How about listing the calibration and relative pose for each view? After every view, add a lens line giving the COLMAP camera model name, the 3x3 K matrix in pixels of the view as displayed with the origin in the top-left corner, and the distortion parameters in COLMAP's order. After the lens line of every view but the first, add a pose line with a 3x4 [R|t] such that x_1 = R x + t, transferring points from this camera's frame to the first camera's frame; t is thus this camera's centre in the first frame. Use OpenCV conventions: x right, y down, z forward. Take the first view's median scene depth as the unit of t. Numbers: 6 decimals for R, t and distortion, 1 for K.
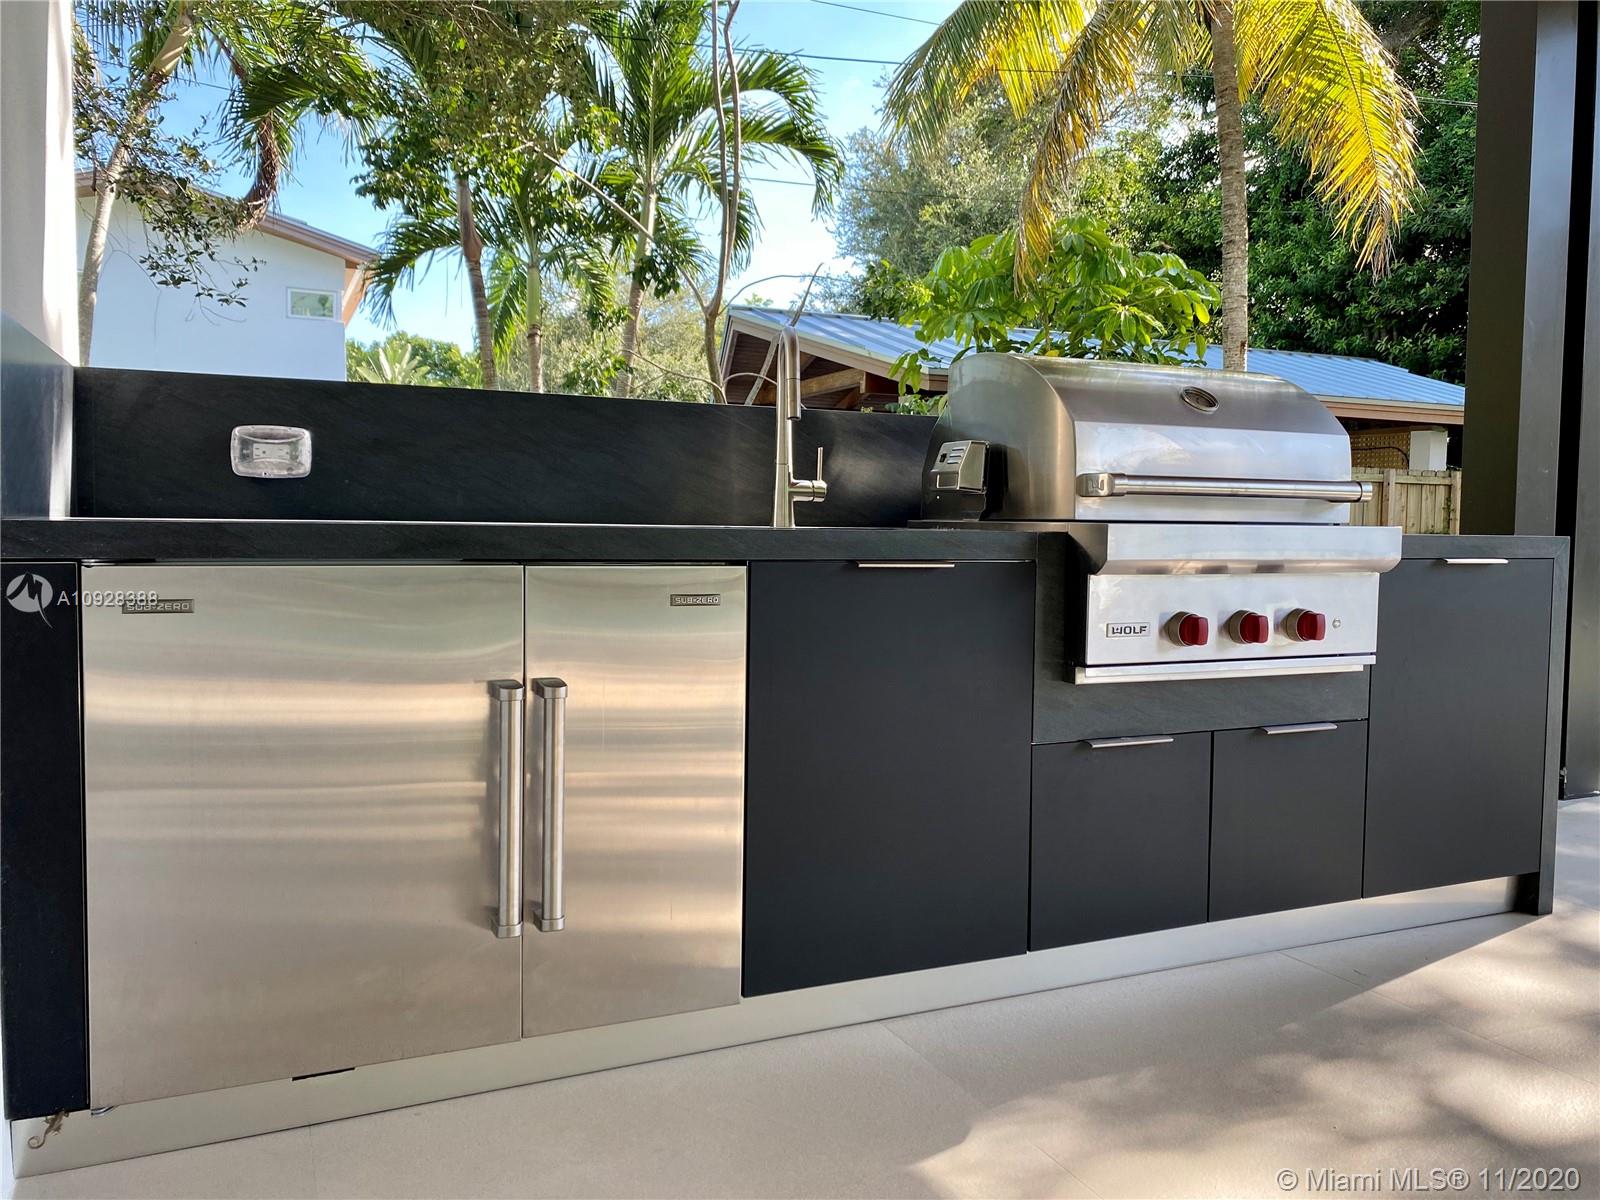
lens RADIAL K [[1243.8, 0, 800.0], [0, 1243.8, 600.0], [0, 0, 1]] dist [-0.001331, -0.005131]
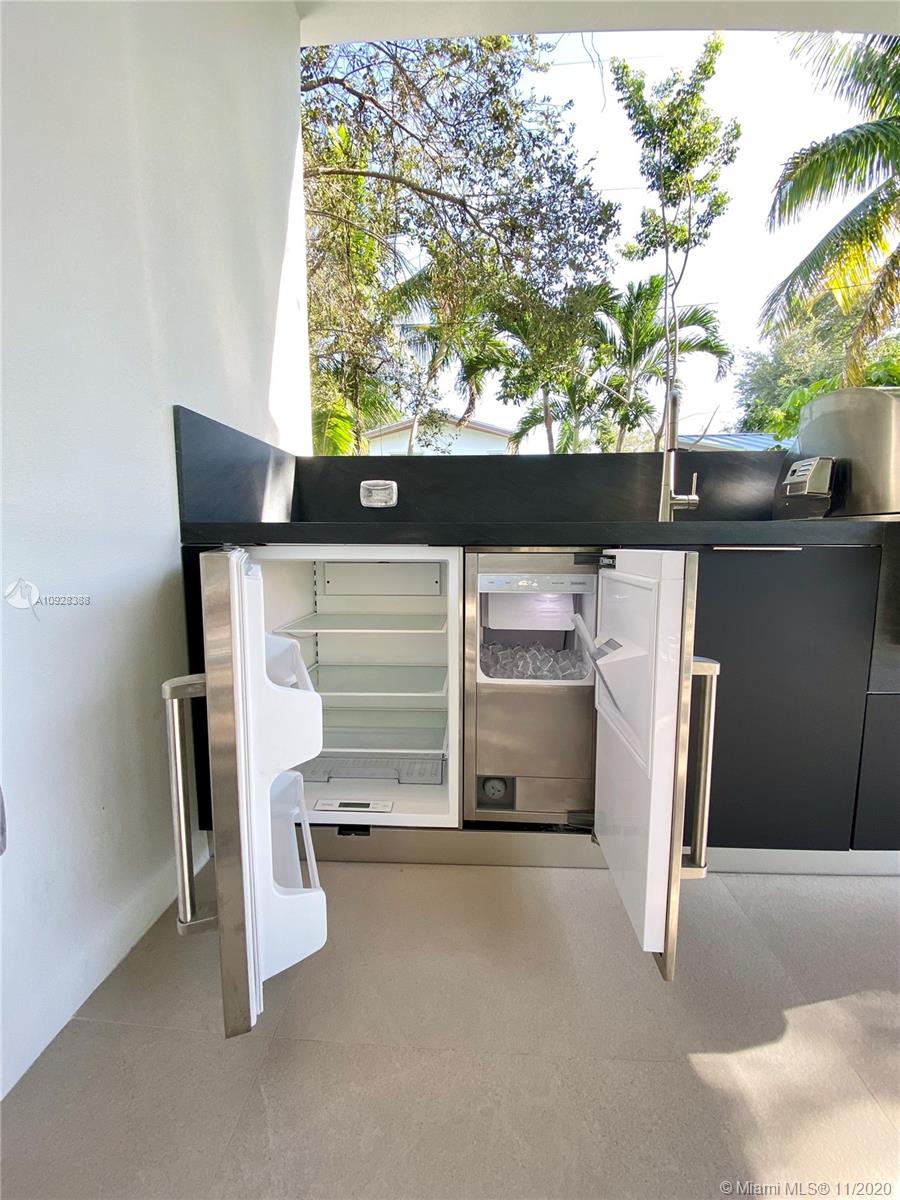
lens RADIAL K [[499.3, 0, 450.0], [0, 499.3, 600.0], [0, 0, 1]] dist [0.011263, -0.015601]
pose [[0.891068, 0.040030, -0.452102, 0.007473], [-0.016094, 0.998263, 0.056669, 0.000171], [0.453585, -0.043220, 0.890164, 0.075875]]
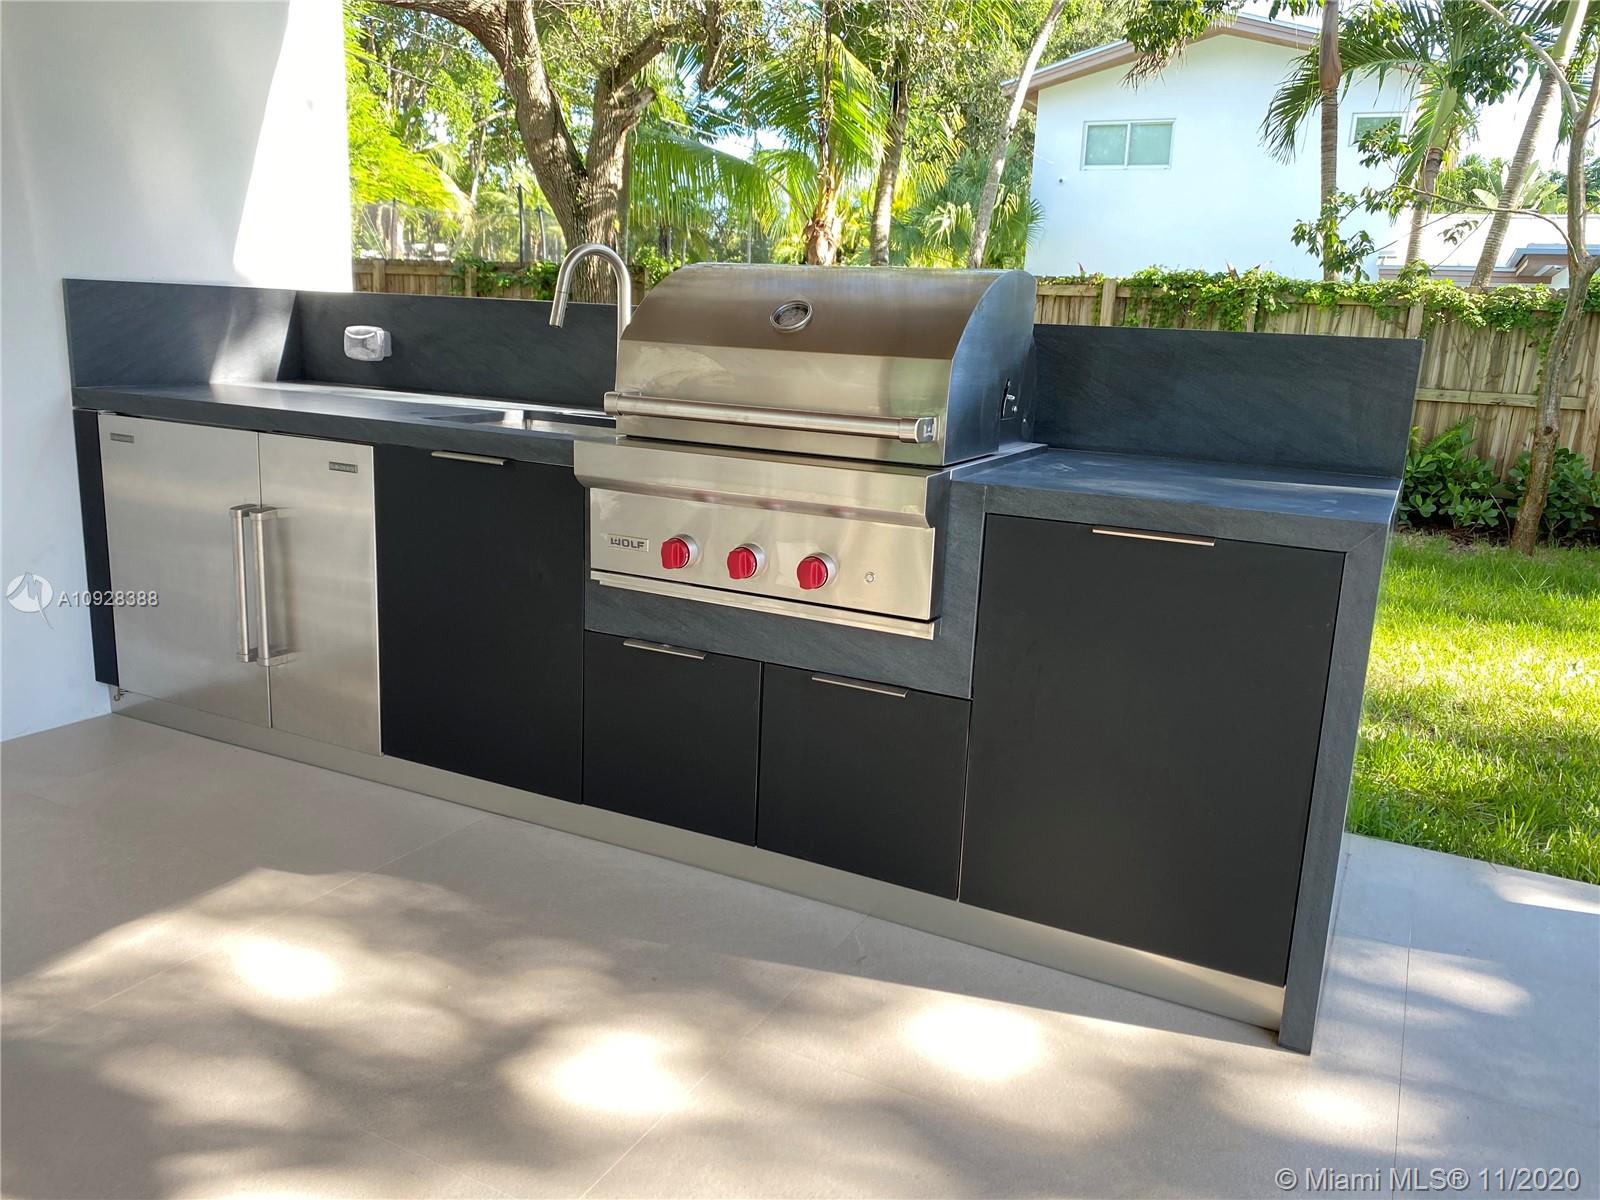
lens RADIAL K [[1243.8, 0, 800.0], [0, 1243.8, 600.0], [0, 0, 1]] dist [-0.001331, -0.005131]
pose [[0.627884, 0.190330, -0.754676, 0.242634], [-0.086834, 0.980715, 0.175092, -0.026378], [0.773448, -0.044406, 0.632303, 0.092012]]
